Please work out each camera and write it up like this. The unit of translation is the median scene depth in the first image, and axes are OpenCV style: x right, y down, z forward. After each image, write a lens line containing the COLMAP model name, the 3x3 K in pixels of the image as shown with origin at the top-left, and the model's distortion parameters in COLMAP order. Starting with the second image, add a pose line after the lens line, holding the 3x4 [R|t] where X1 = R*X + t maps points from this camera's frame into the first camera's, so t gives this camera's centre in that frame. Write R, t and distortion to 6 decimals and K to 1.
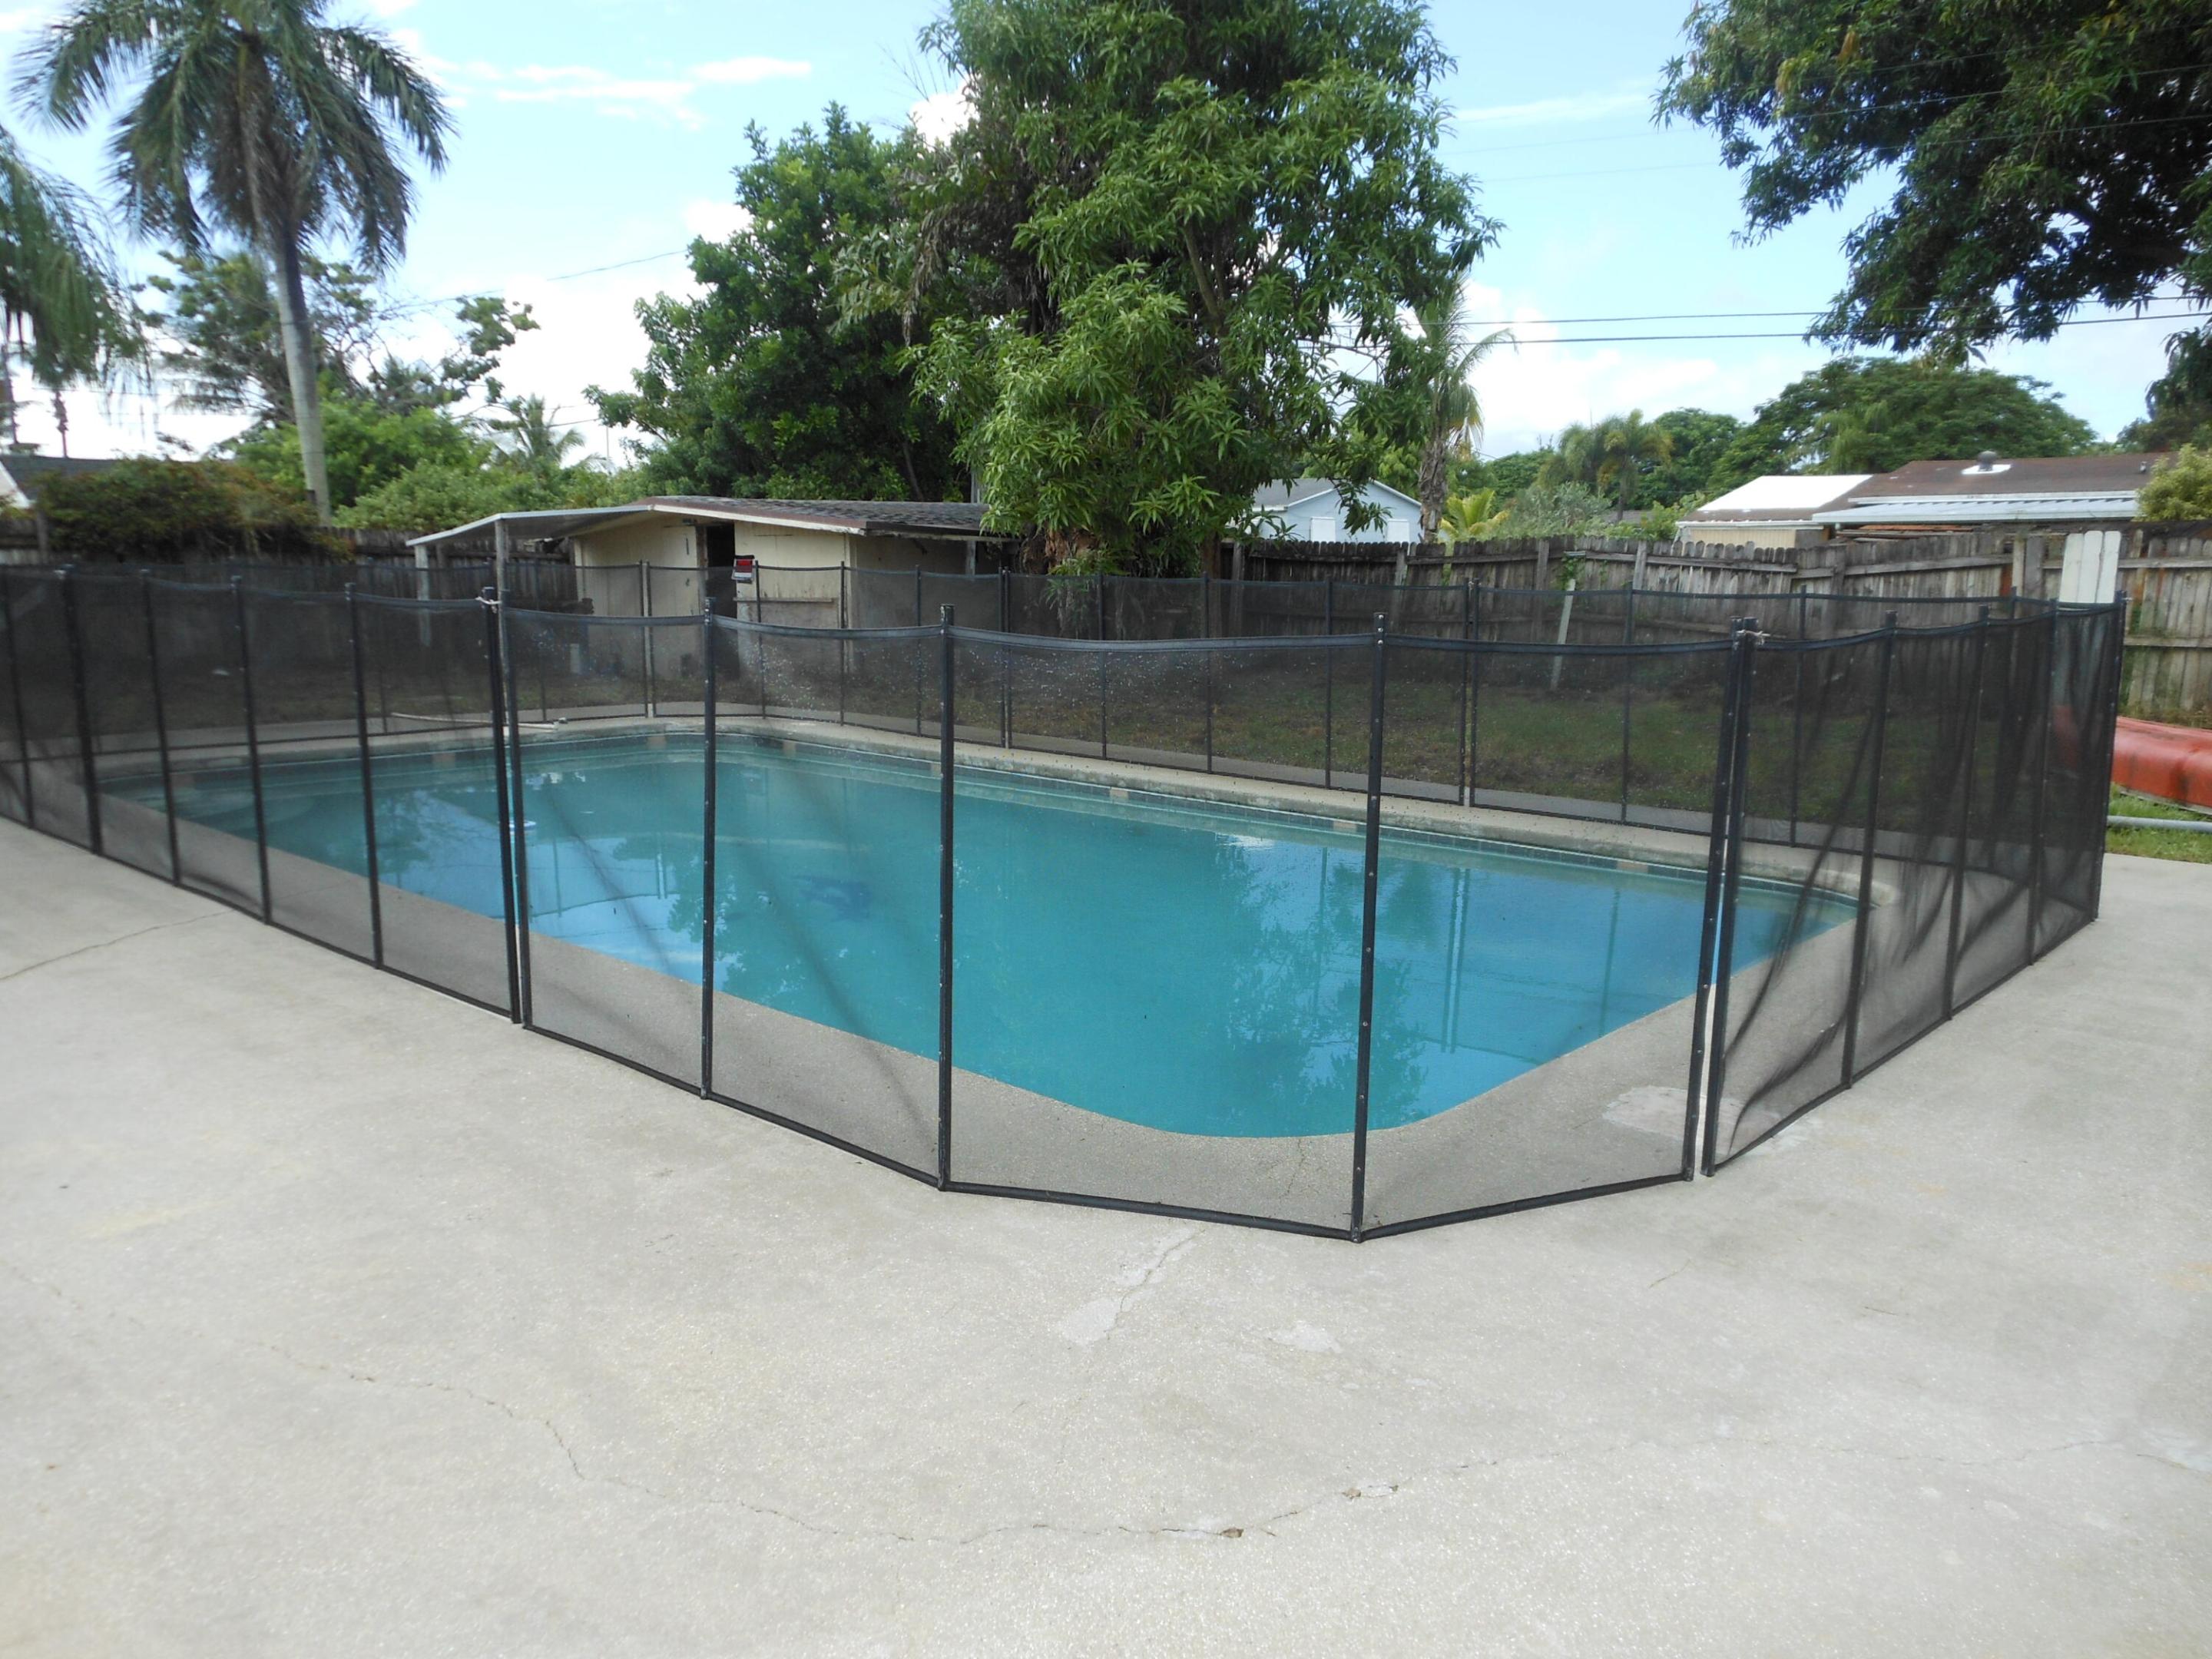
lens RADIAL K [[1628.1, 0, 1117.3], [0, 1628.1, 832.9], [0, 0, 1]] dist [0.016866, -0.000321]
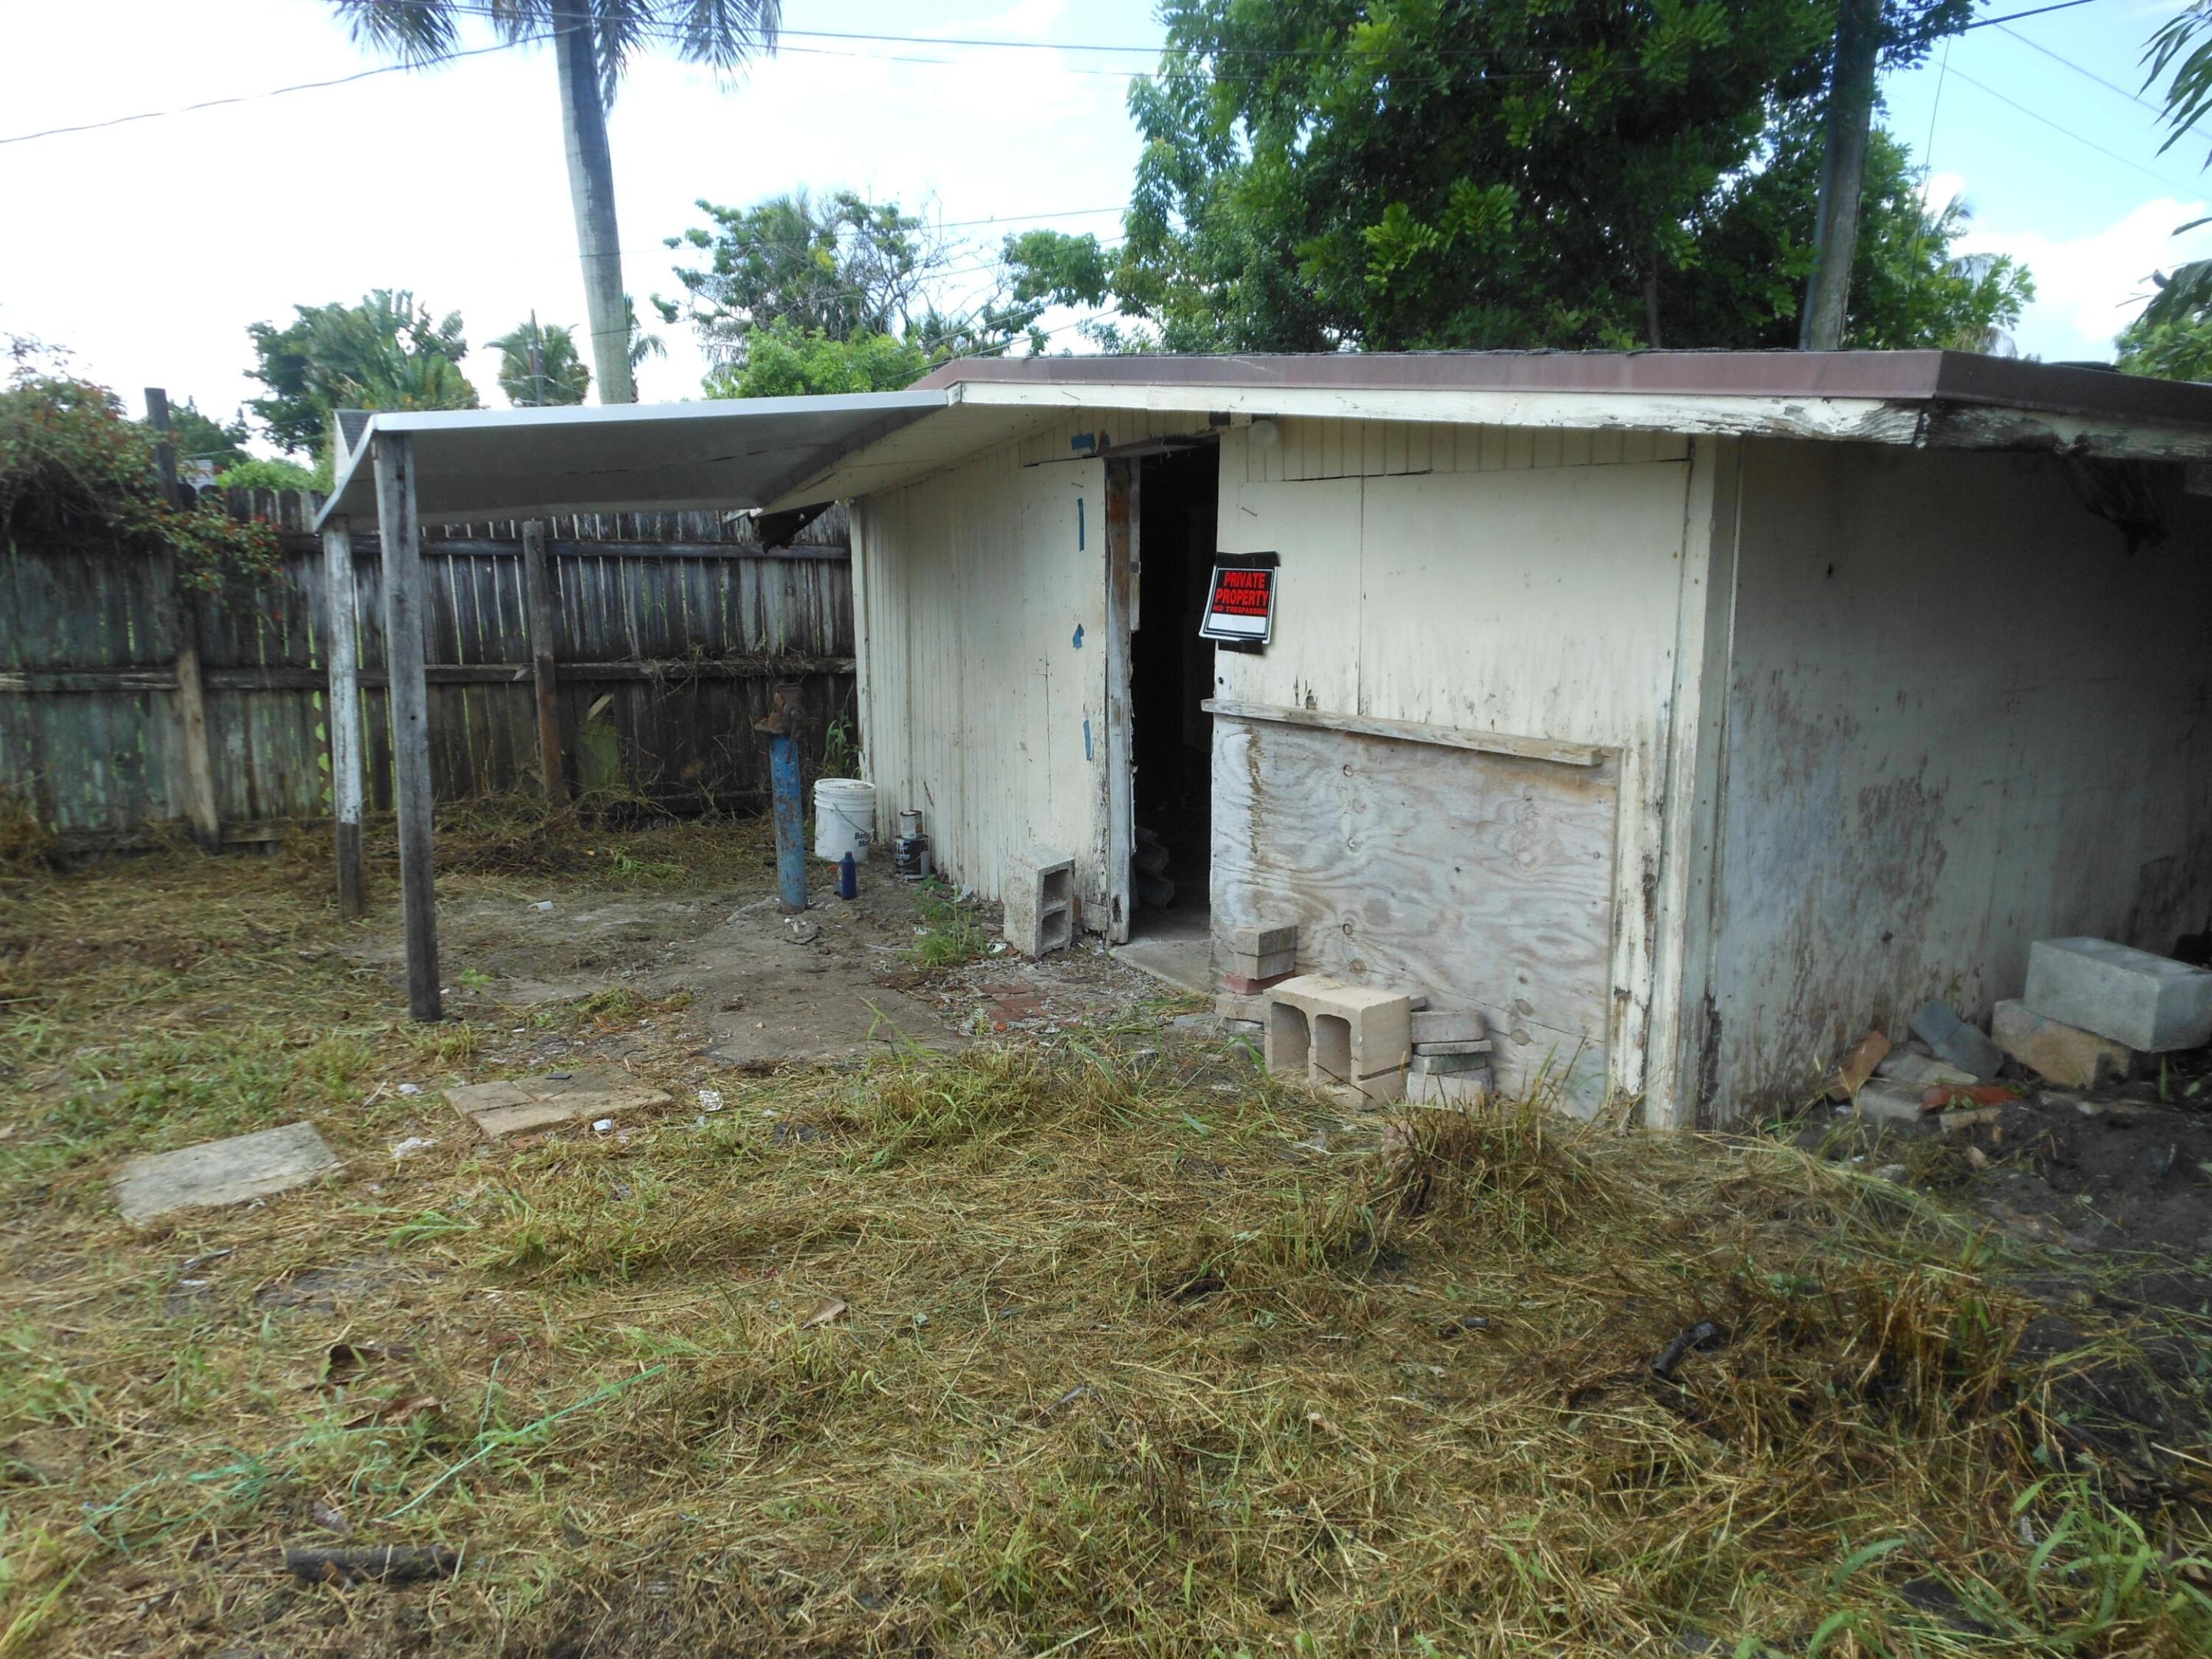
lens RADIAL K [[1628.1, 0, 1106.8], [0, 1628.1, 868.7], [0, 0, 1]] dist [0.016866, -0.000321]
pose [[0.939750, 0.060615, -0.336445, -0.139767], [-0.048313, 0.997826, 0.044823, -0.116174], [0.338431, -0.025868, 0.940636, 0.661051]]
